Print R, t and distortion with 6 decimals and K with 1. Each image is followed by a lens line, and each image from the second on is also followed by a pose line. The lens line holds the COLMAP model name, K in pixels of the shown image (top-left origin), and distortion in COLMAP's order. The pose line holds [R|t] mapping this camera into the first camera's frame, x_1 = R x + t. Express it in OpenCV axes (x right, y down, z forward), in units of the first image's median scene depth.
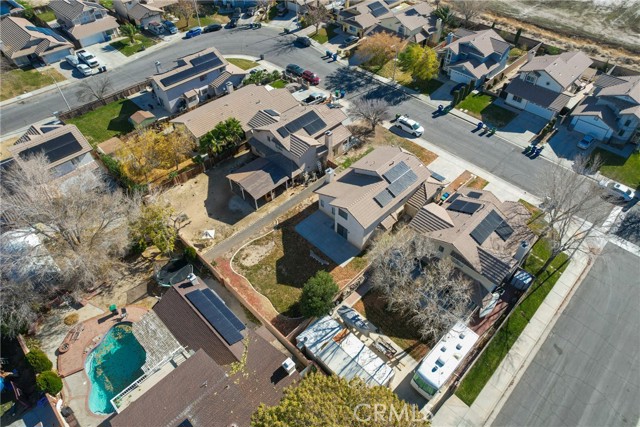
lens RADIAL K [[408.6, 0, 324.4], [0, 408.6, 212.1], [0, 0, 1]] dist [-0.072438, 0.062674]
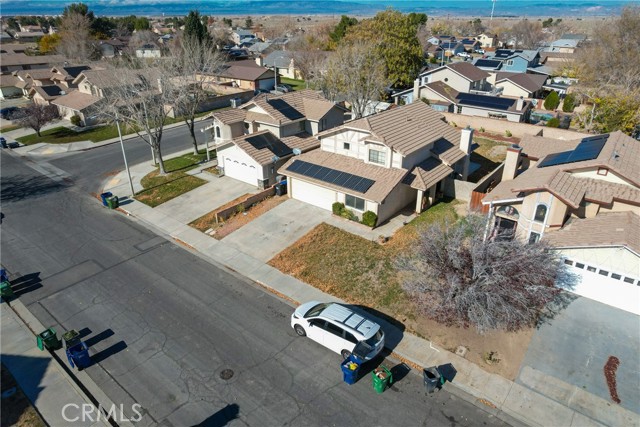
lens RADIAL K [[413.8, 0, 312.7], [0, 413.8, 212.0], [0, 0, 1]] dist [-0.037047, 0.001115]
pose [[-0.995971, 0.045859, -0.077067, 0.259976], [-0.059126, 0.310351, 0.948781, -0.539479], [0.067428, 0.949515, -0.306389, 1.051306]]
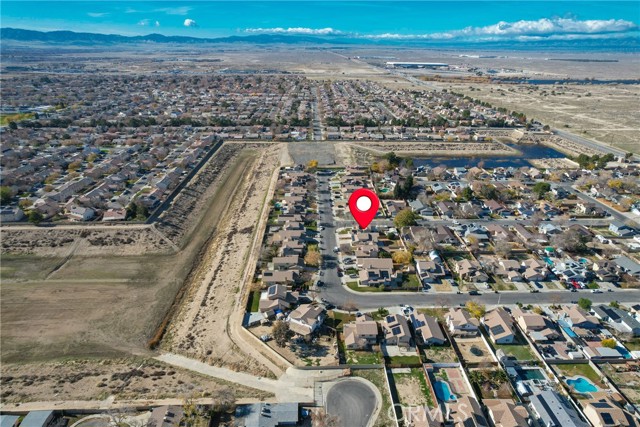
lens RADIAL K [[408.6, 0, 324.4], [0, 408.6, 212.1], [0, 0, 1]] dist [-0.072438, 0.062674]
pose [[-0.718705, -0.272967, 0.639493, -1.969050], [0.491544, 0.451033, 0.744952, -3.169198], [-0.491780, 0.849740, -0.189985, 1.509558]]
